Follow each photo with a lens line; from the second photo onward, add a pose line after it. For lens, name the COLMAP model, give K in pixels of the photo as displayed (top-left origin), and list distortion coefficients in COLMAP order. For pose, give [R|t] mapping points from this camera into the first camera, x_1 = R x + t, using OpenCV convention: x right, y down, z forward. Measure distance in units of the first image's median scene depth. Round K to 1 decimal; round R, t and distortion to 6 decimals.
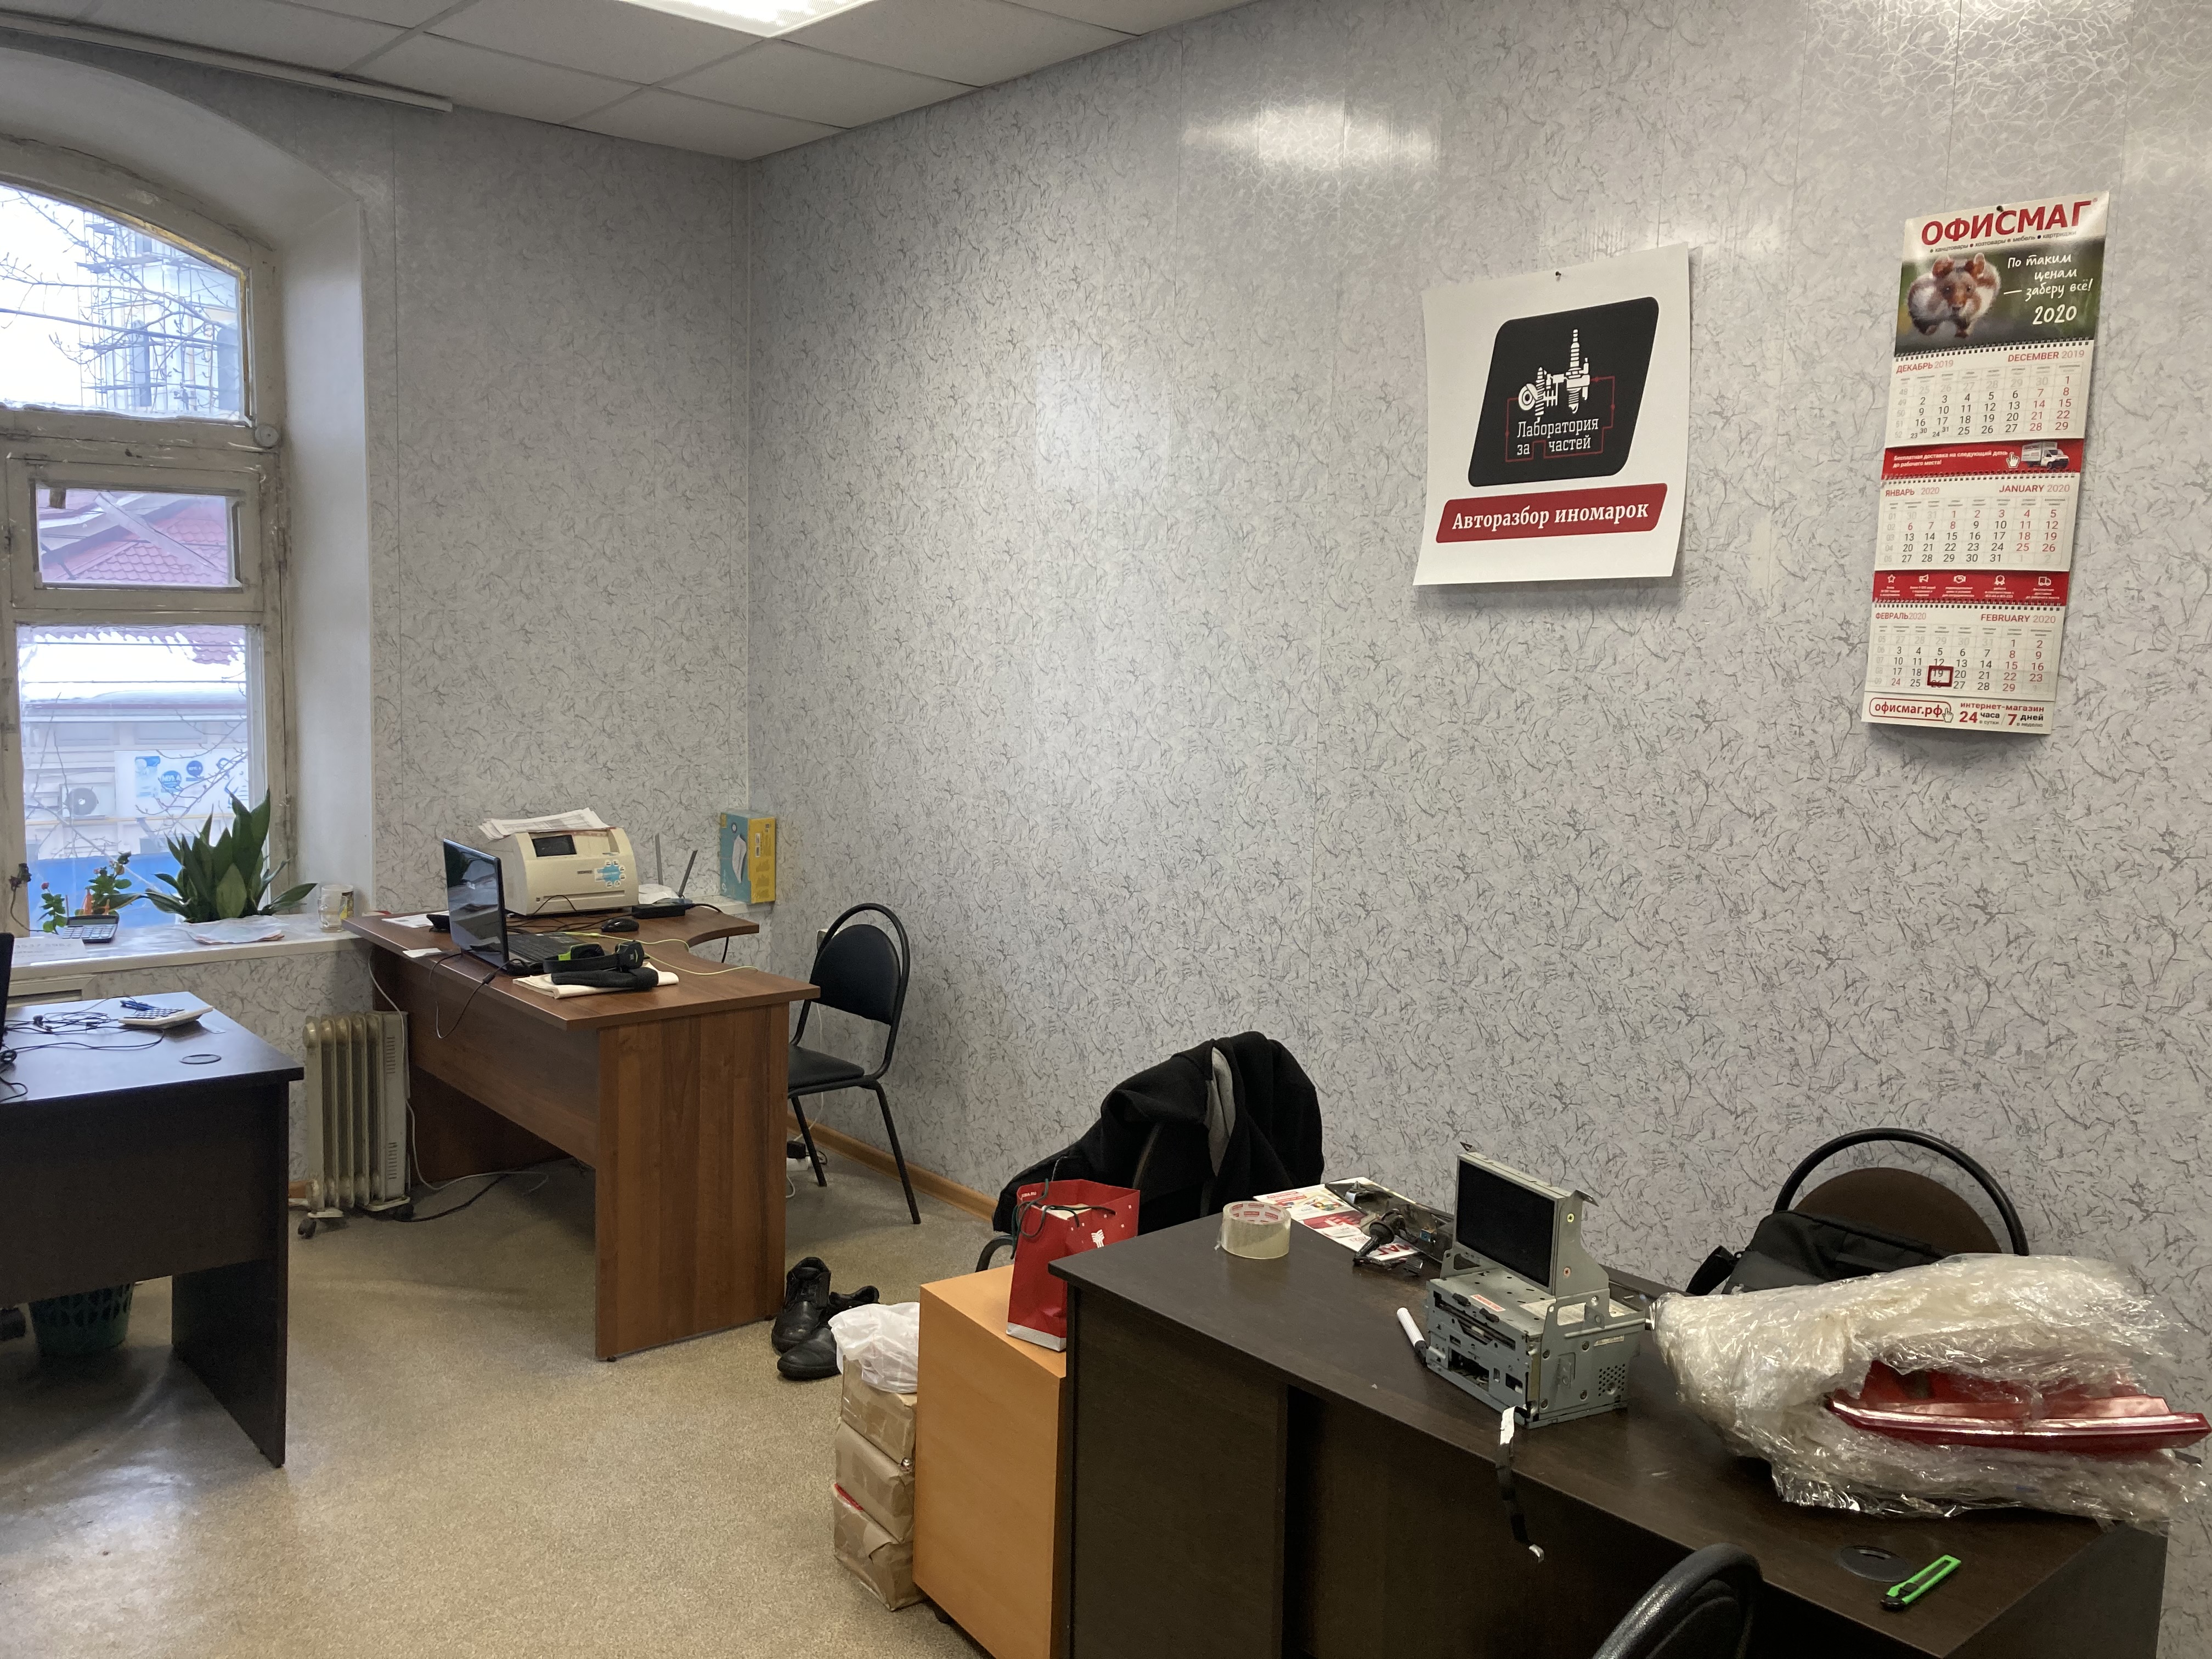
lens RADIAL K [[1813.7, 0, 1095.1], [0, 1813.7, 832.8], [0, 0, 1]] dist [0.016473, -0.033379]
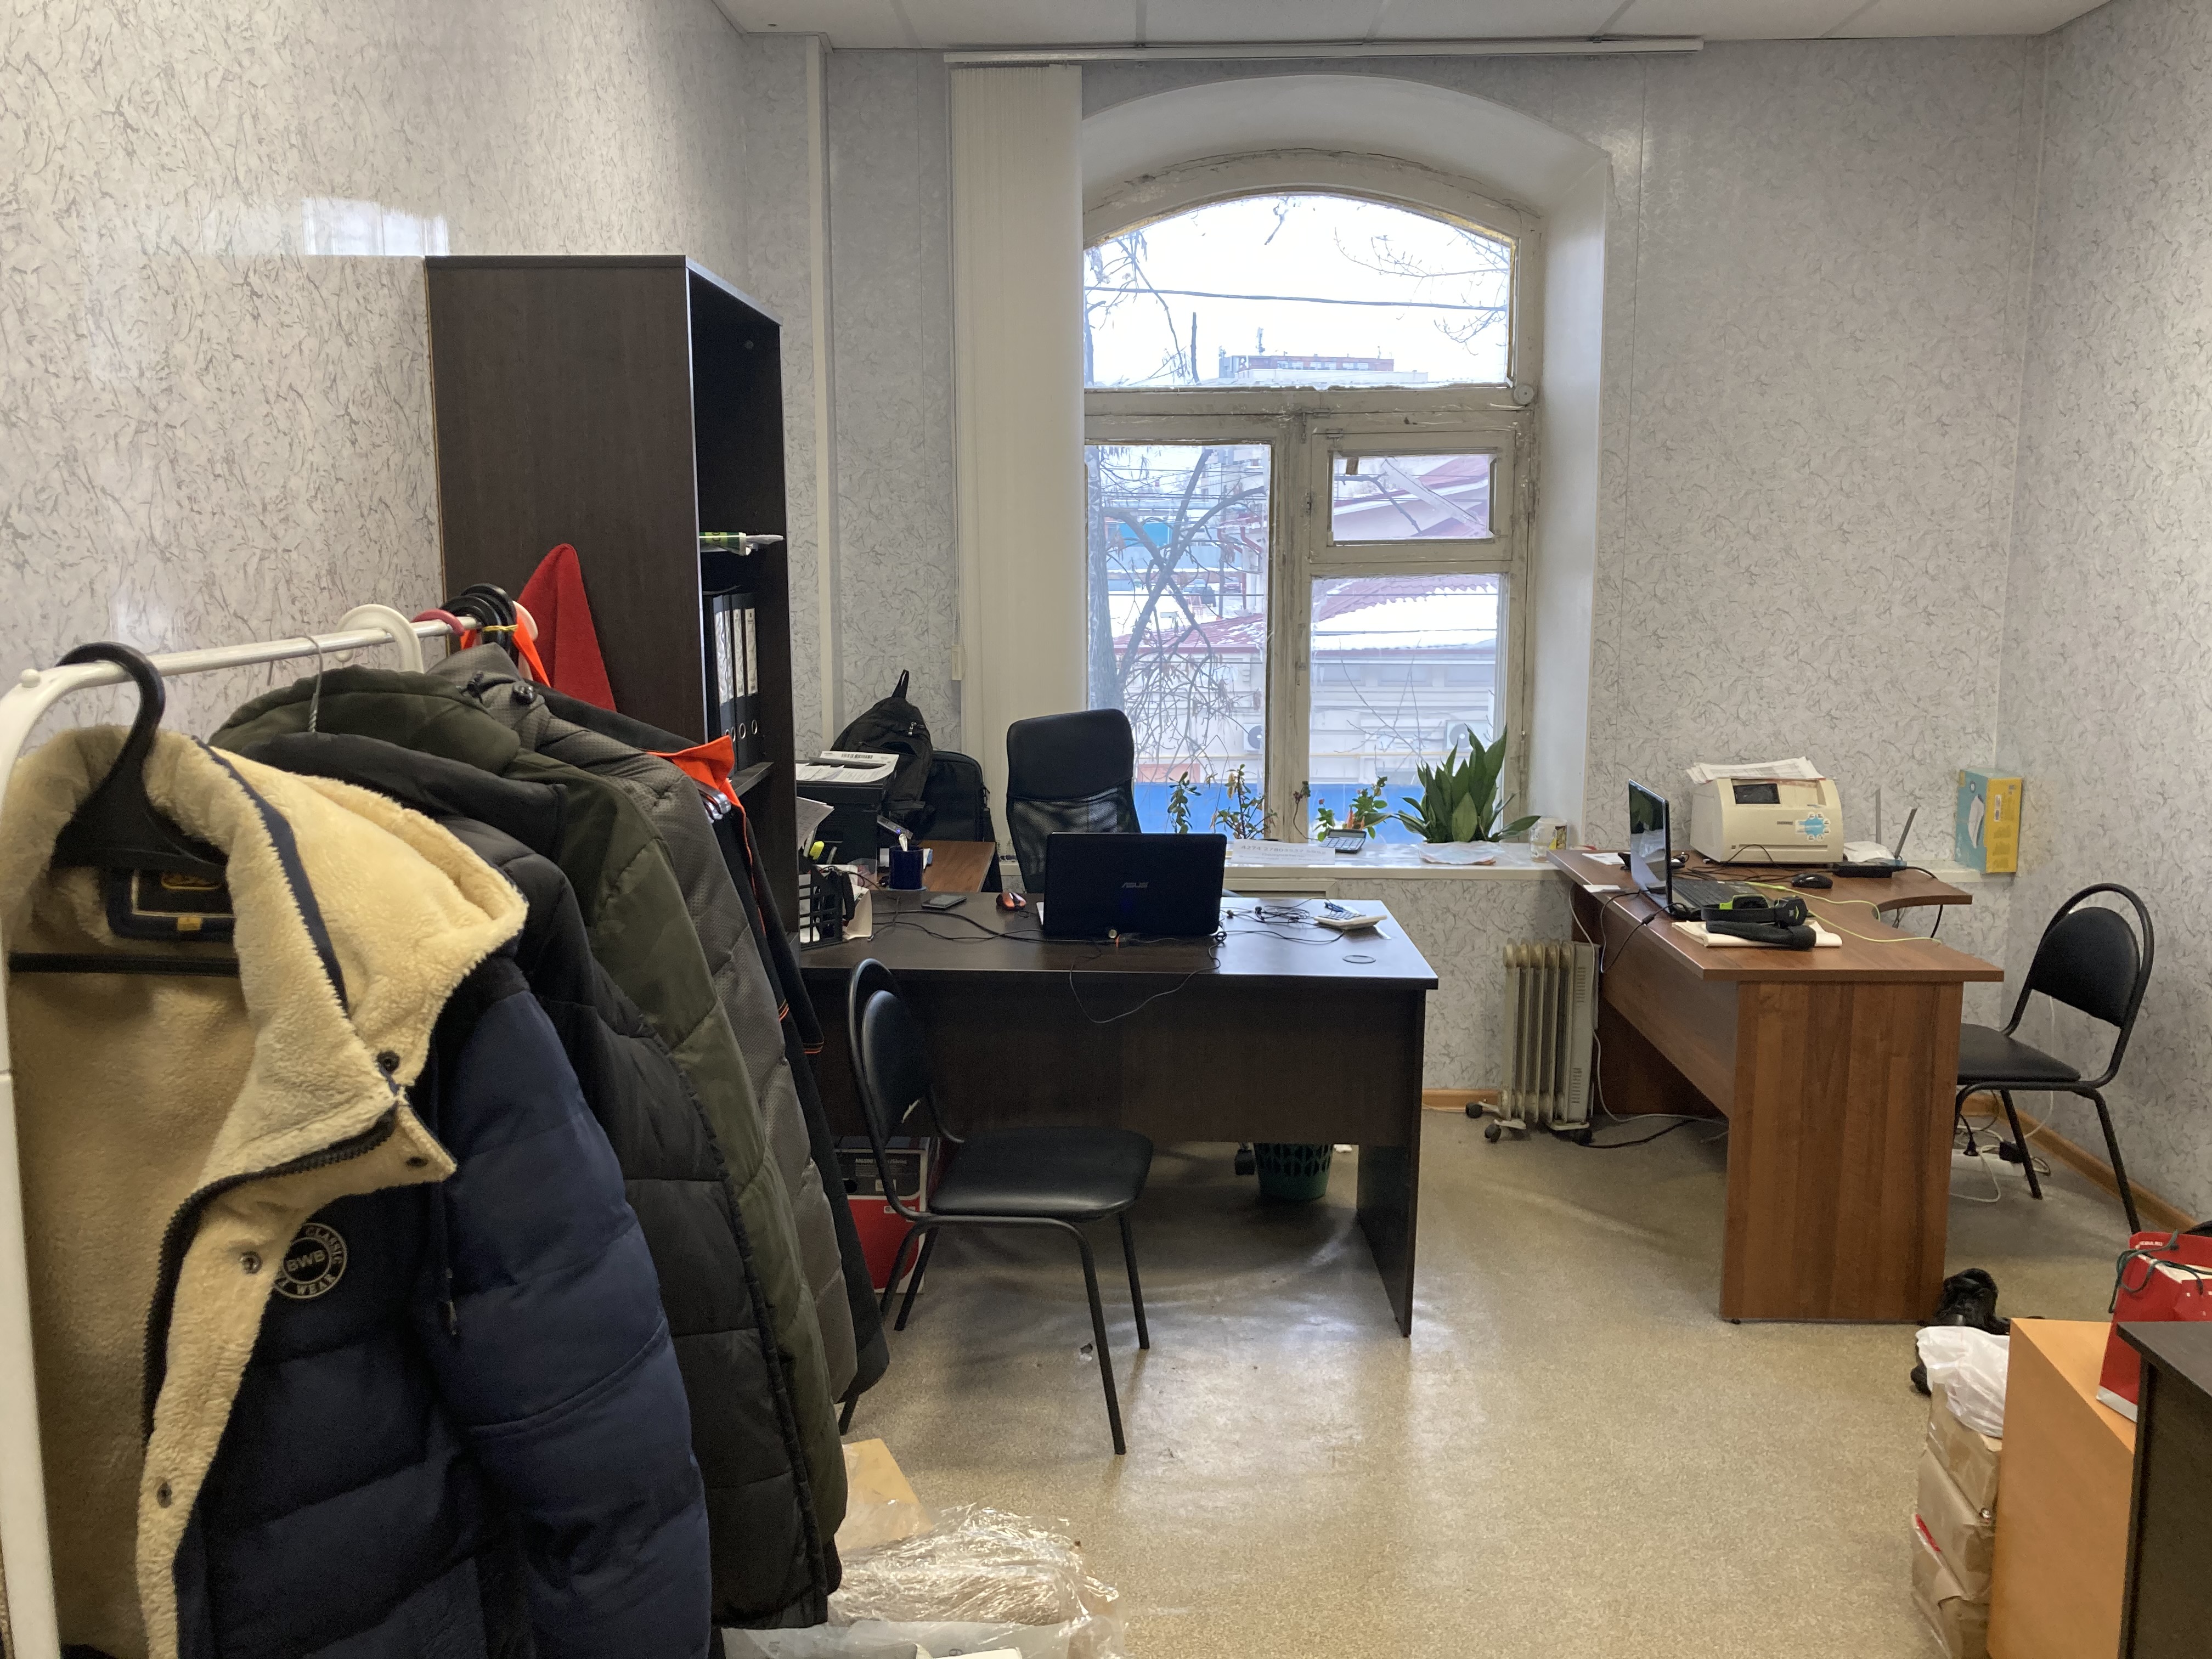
lens RADIAL K [[1813.7, 0, 1091.2], [0, 1813.7, 828.1], [0, 0, 1]] dist [0.016473, -0.033379]
pose [[0.734721, 0.073885, -0.674334, 0.100792], [-0.057238, 0.997258, 0.046903, 0.000248], [0.675951, 0.004137, 0.736935, 0.042571]]
